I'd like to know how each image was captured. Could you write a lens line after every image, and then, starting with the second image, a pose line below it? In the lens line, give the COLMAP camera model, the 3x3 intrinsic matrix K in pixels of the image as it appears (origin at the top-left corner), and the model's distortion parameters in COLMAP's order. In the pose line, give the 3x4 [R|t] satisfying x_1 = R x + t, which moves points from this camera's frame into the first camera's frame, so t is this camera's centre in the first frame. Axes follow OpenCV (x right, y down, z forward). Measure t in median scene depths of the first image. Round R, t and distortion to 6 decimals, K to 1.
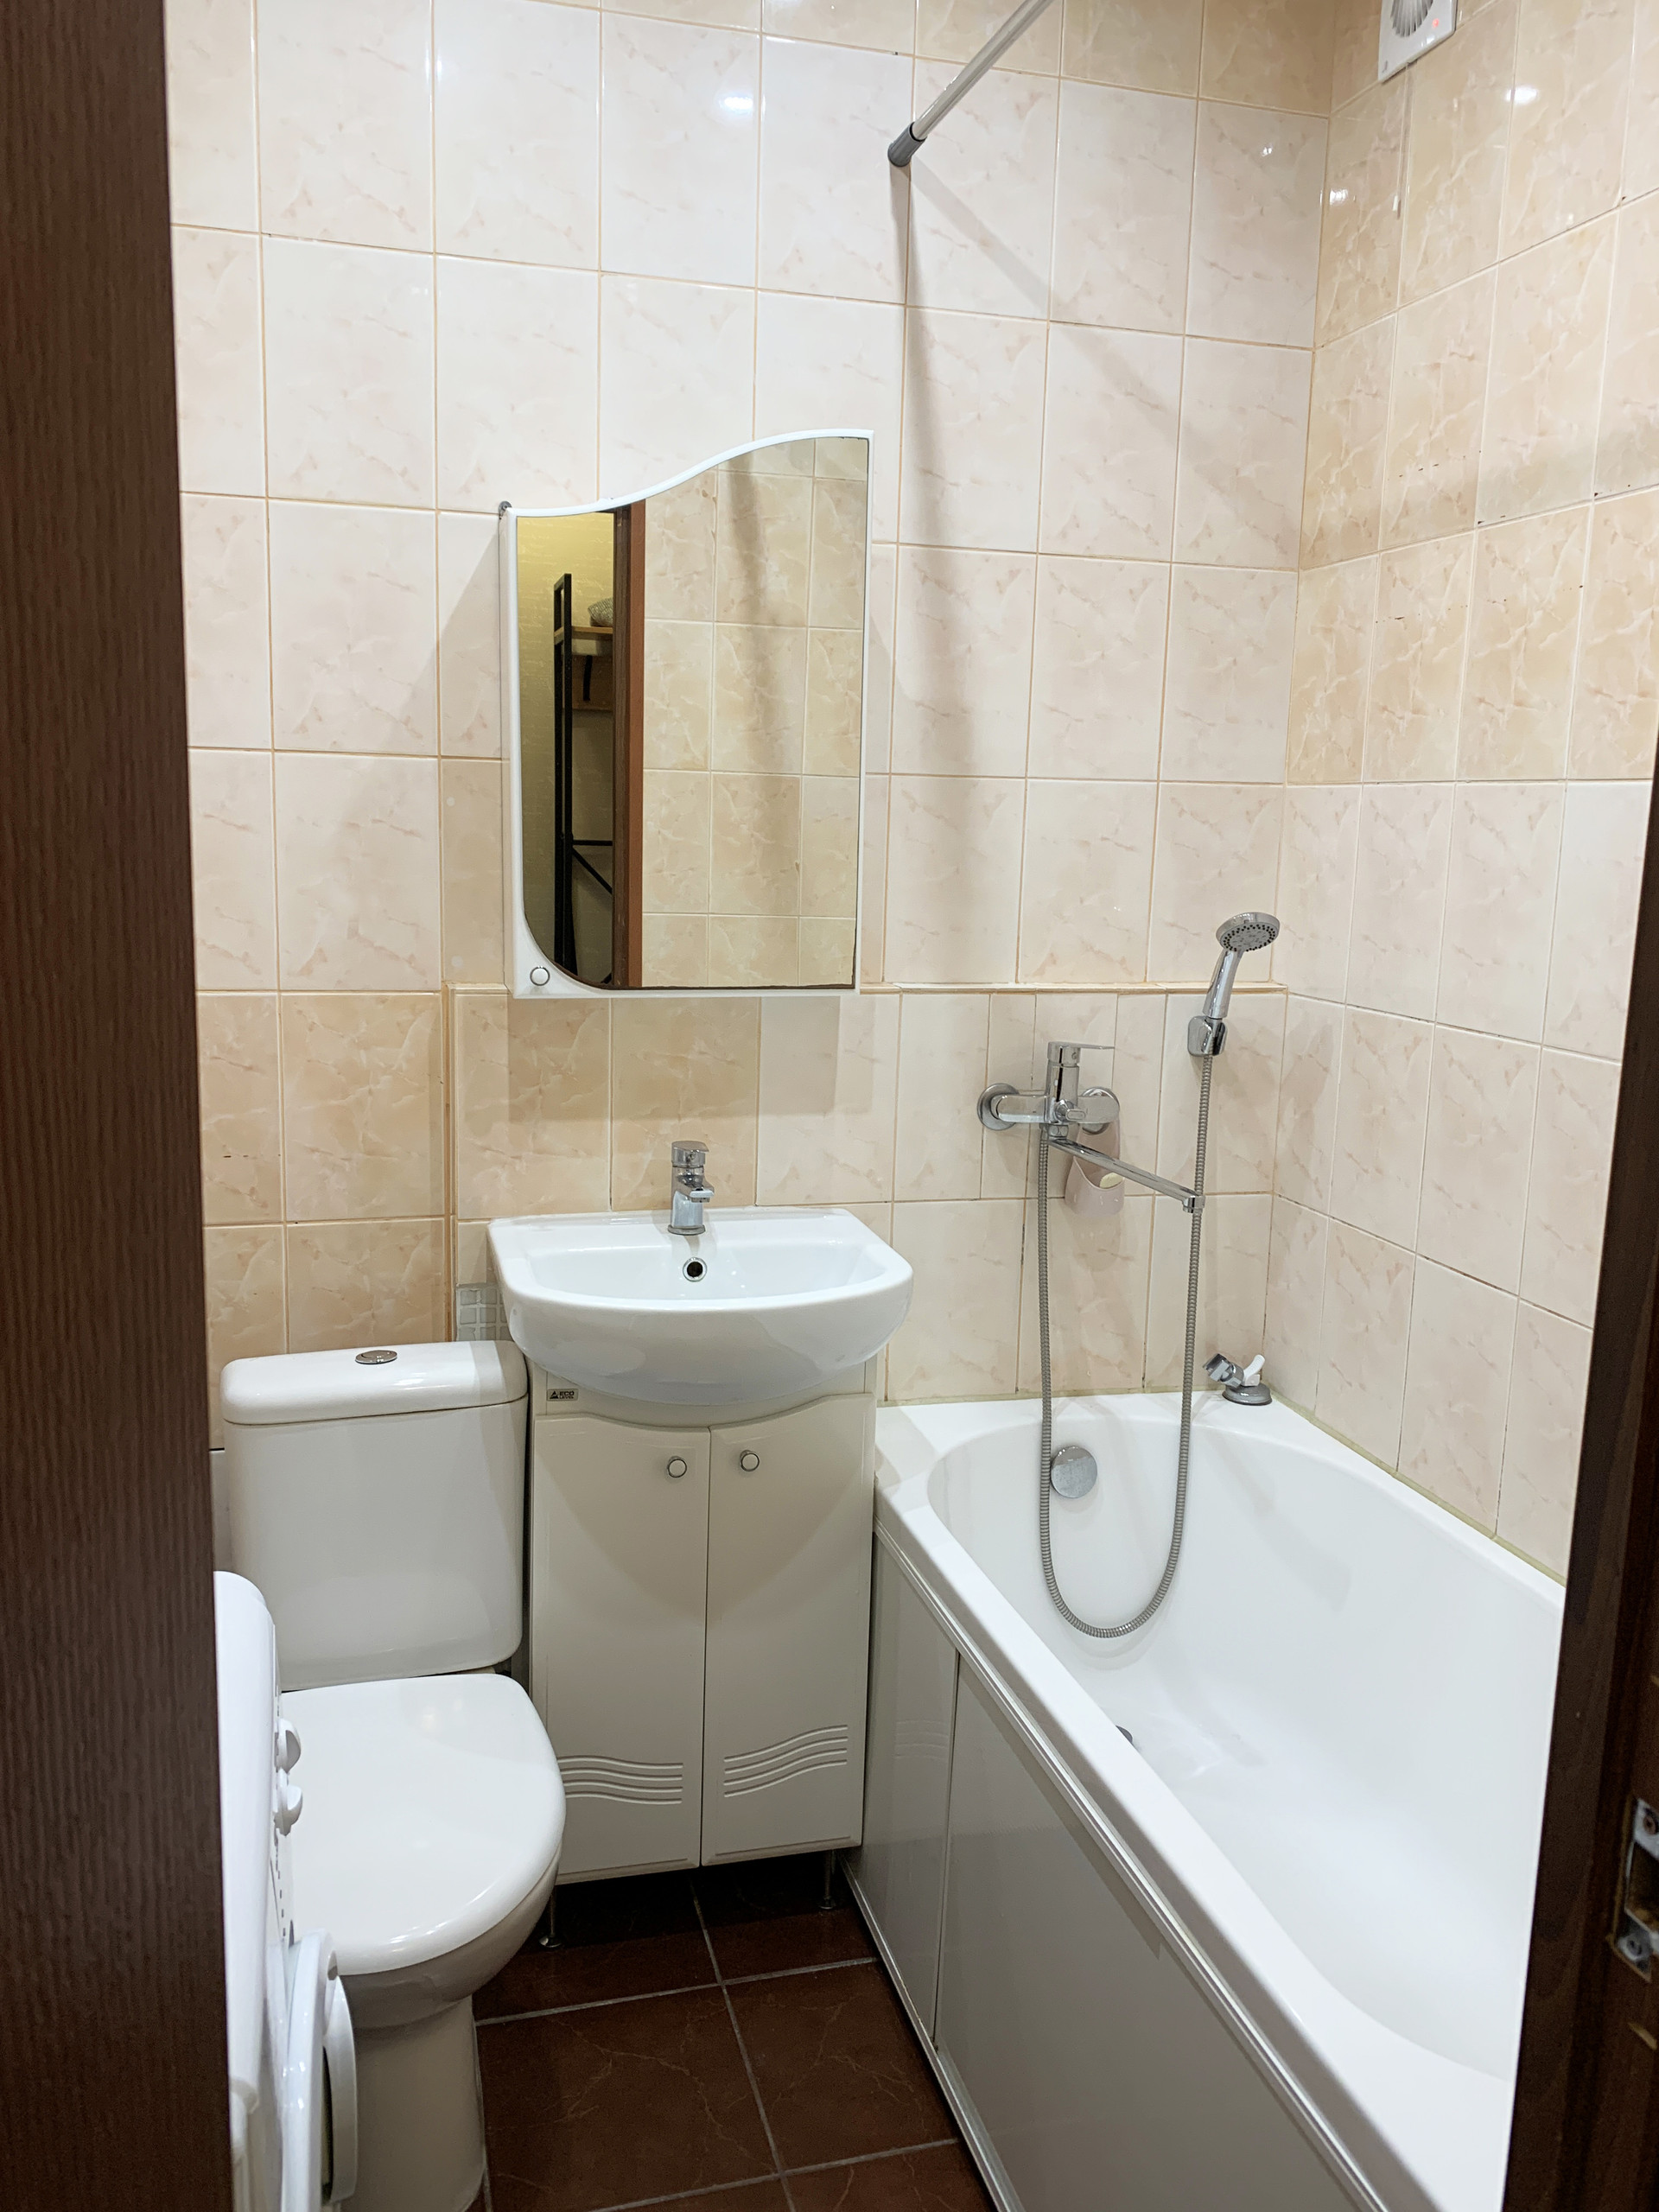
lens RADIAL K [[1701.3, 0, 838.4], [0, 1701.3, 1104.2], [0, 0, 1]] dist [0.047461, -0.080807]
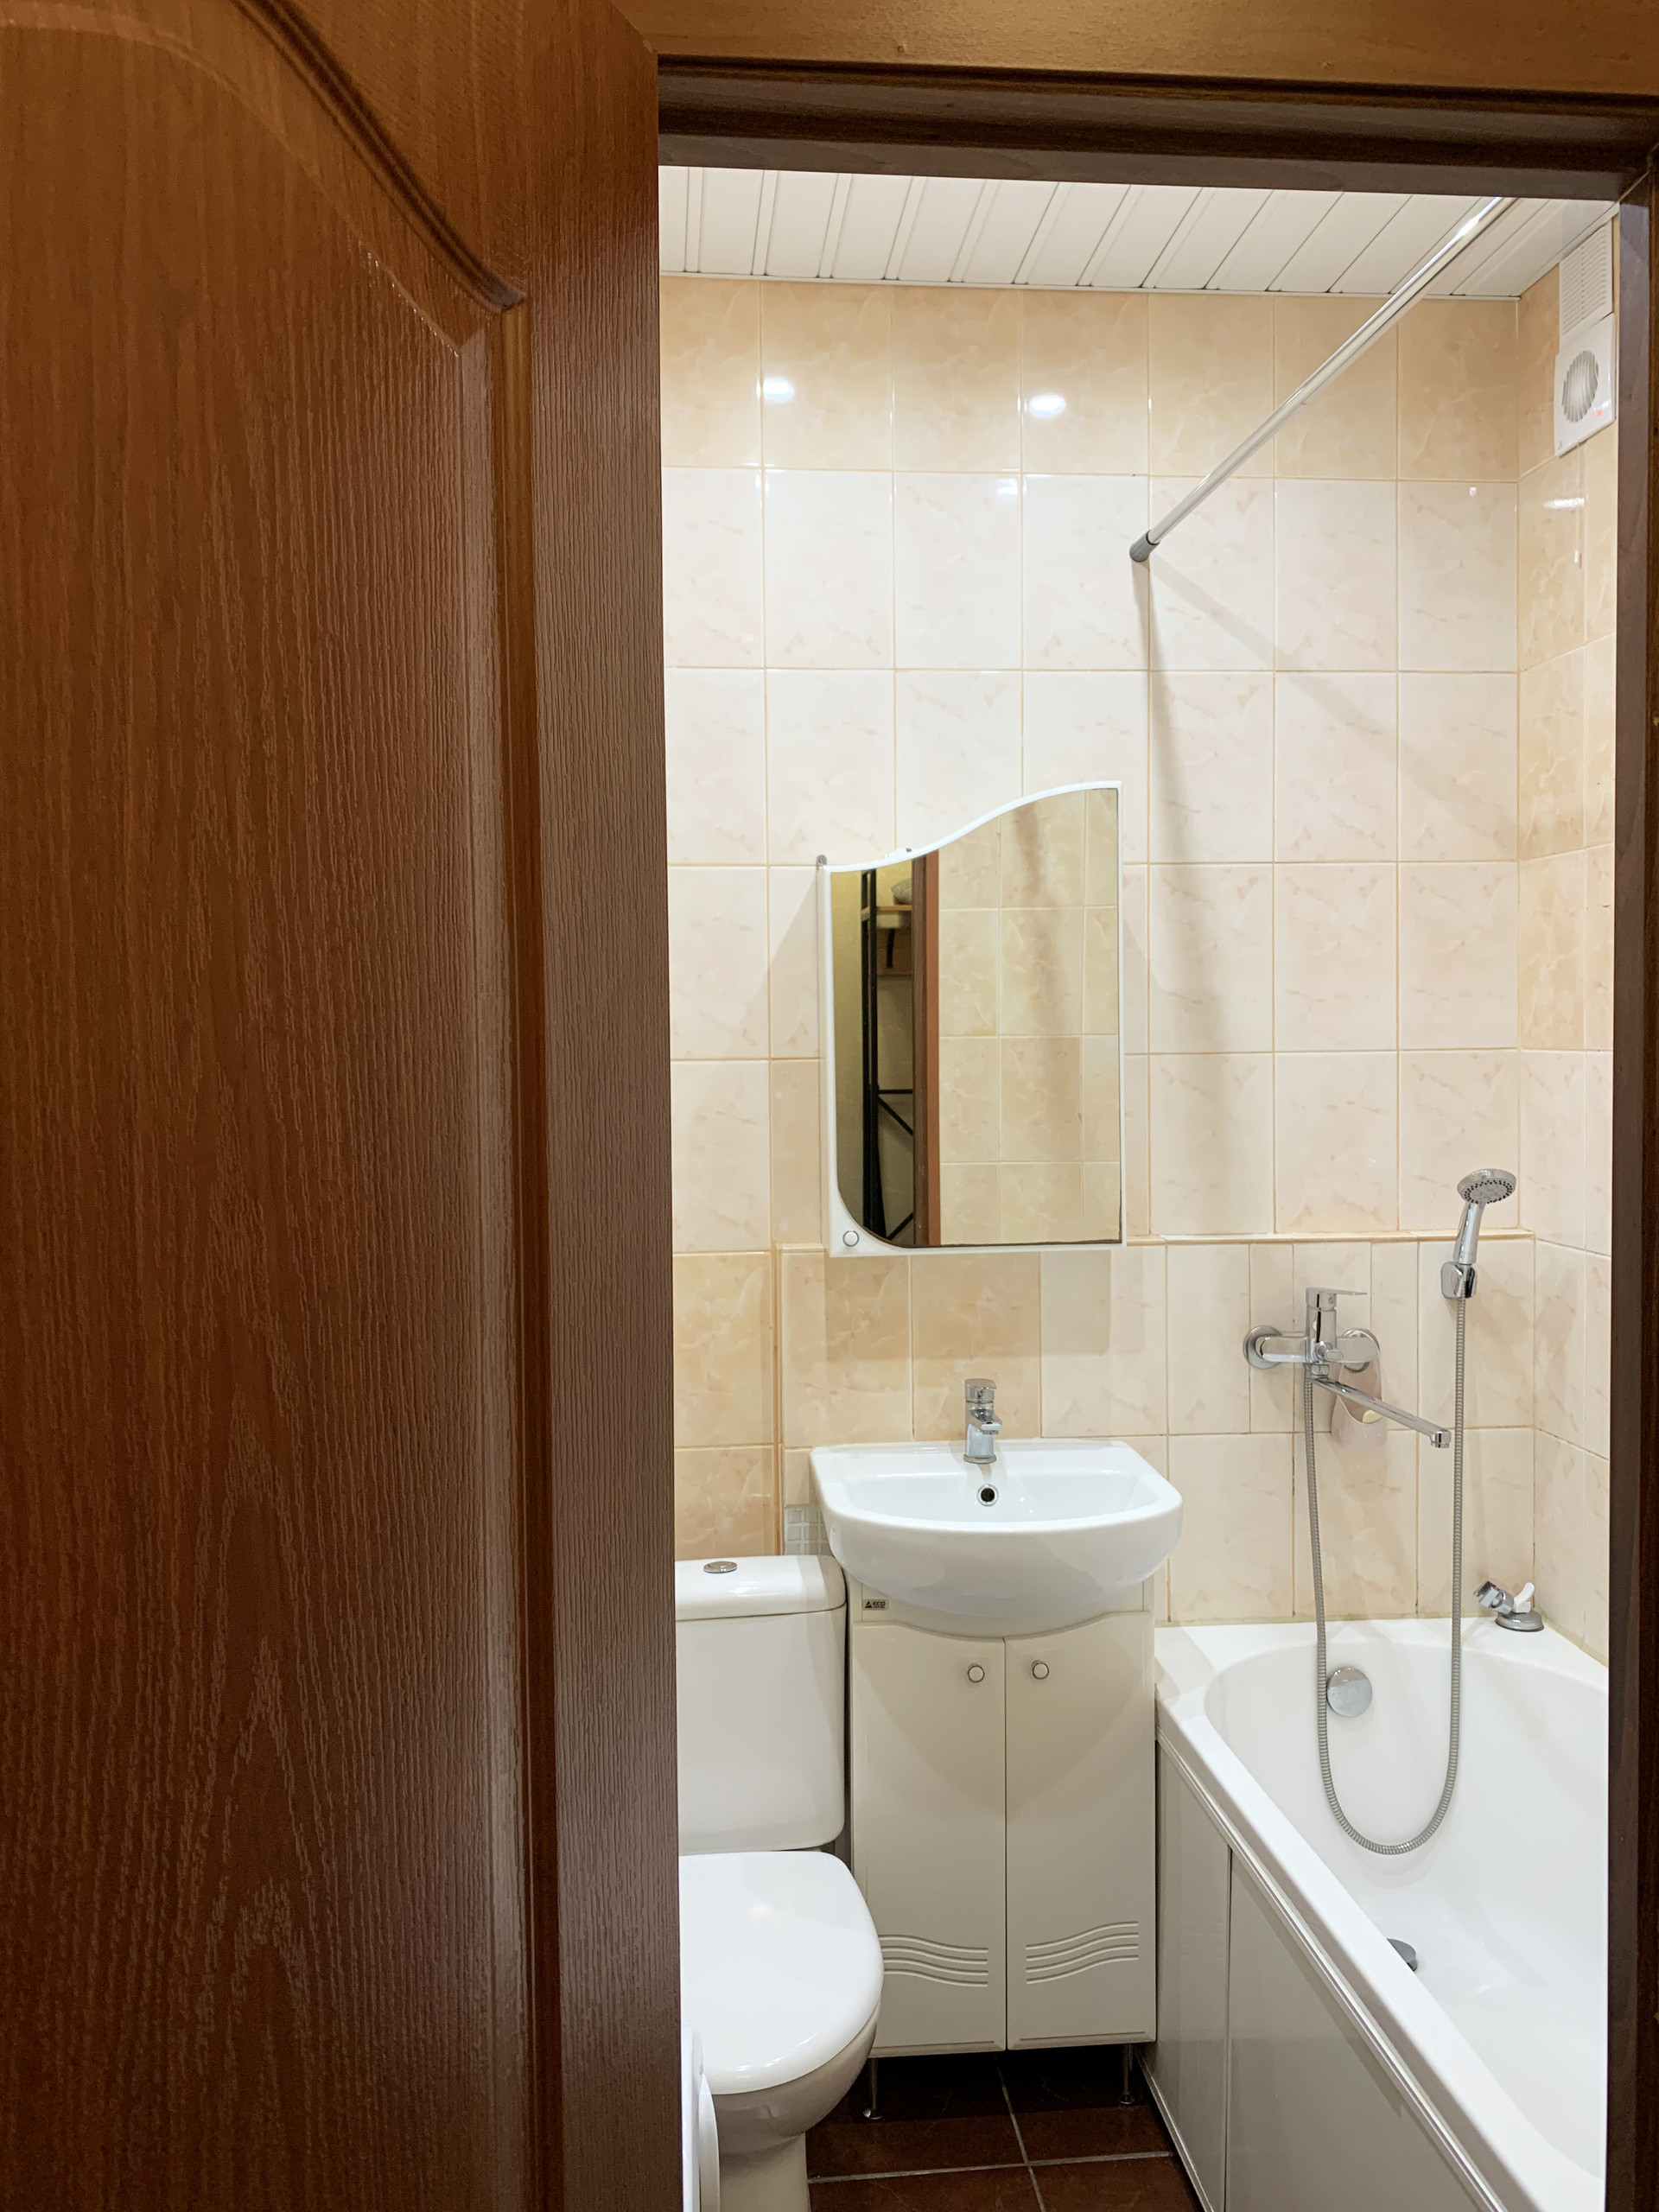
lens RADIAL K [[1701.3, 0, 820.2], [0, 1701.3, 1093.5], [0, 0, 1]] dist [0.047461, -0.080807]
pose [[0.981710, -0.033882, -0.187341, 0.026782], [0.008531, 0.990877, -0.134501, -0.015485], [0.190189, 0.130443, 0.973043, -0.161034]]
